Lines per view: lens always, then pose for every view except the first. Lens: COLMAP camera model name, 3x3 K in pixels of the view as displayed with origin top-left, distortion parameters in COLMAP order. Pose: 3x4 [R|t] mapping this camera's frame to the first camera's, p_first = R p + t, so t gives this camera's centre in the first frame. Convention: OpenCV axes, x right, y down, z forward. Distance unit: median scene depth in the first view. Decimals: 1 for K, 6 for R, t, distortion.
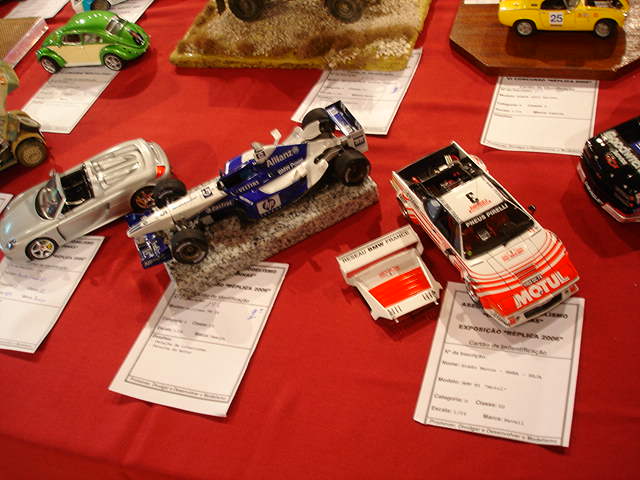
lens RADIAL K [[721.3, 0, 320.0], [0, 721.3, 240.0], [0, 0, 1]] dist [-0.092466, -0.040537]
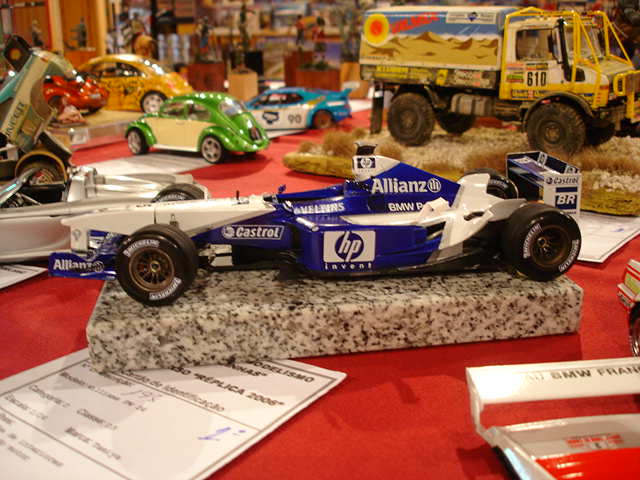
lens RADIAL K [[721.3, 0, 320.0], [0, 721.3, 240.0], [0, 0, 1]] dist [-0.092466, -0.040537]
pose [[0.933336, 0.266807, -0.240204, 0.022464], [-0.349198, 0.830011, -0.434904, 0.157067], [0.083337, 0.489791, 0.867848, 0.590491]]
